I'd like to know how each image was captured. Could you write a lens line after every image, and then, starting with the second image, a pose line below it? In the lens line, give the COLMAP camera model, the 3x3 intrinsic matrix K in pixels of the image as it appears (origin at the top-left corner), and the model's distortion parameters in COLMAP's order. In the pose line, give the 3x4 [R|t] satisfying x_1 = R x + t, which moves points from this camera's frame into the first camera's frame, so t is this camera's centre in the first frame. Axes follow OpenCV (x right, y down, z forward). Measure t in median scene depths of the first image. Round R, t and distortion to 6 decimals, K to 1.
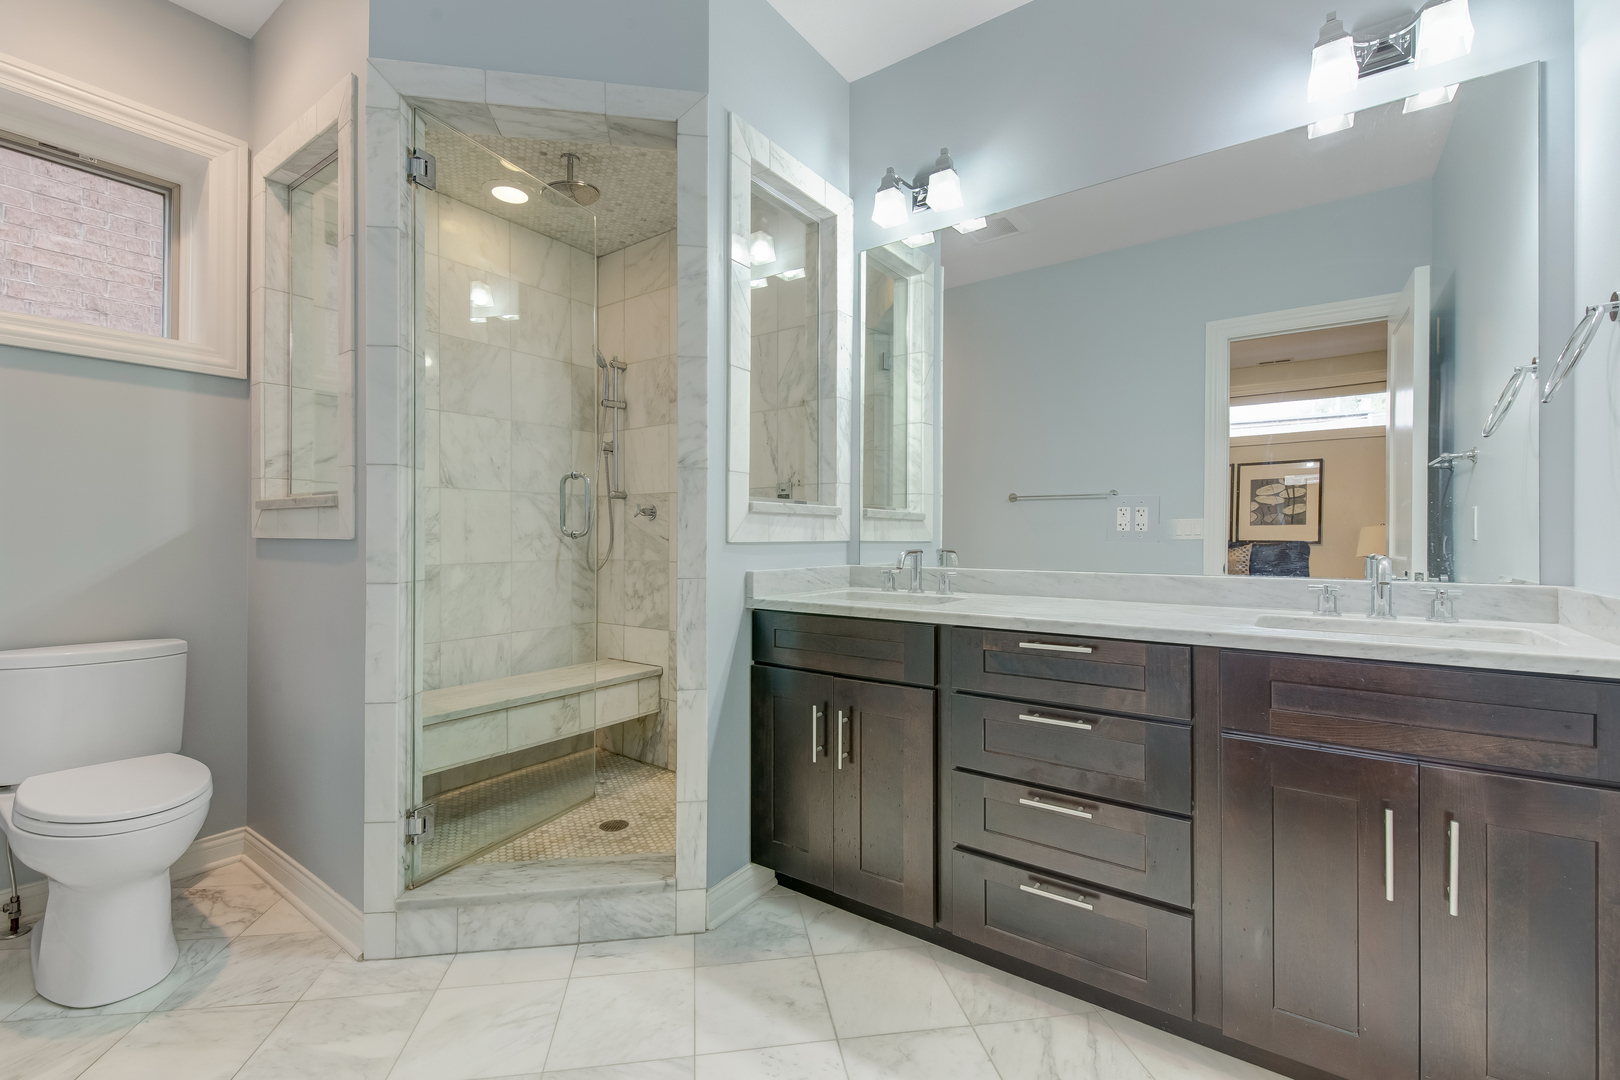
lens RADIAL K [[708.9, 0, 803.9], [0, 708.9, 535.0], [0, 0, 1]] dist [-0.007587, -0.005830]
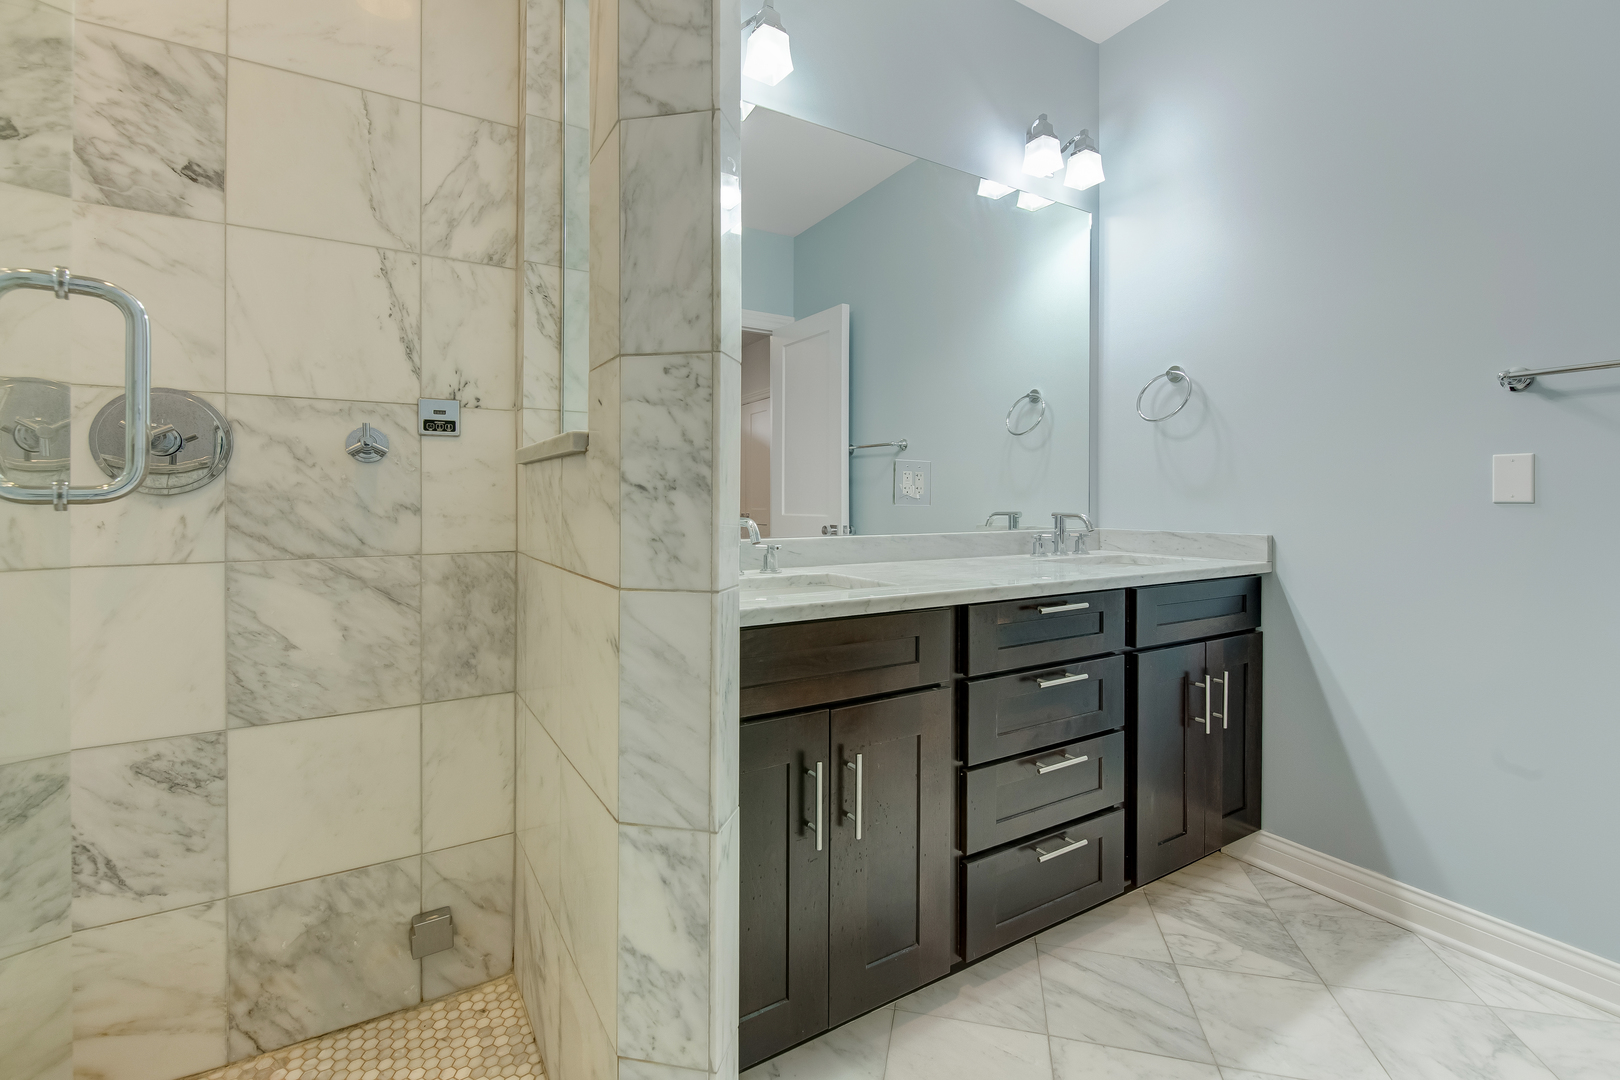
lens RADIAL K [[708.9, 0, 793.0], [0, 708.9, 507.1], [0, 0, 1]] dist [-0.007587, -0.005830]
pose [[0.381319, -0.009939, 0.924390, -0.520917], [-0.001201, 0.999936, 0.011247, 0.002033], [-0.924443, -0.005399, 0.381283, 0.690073]]
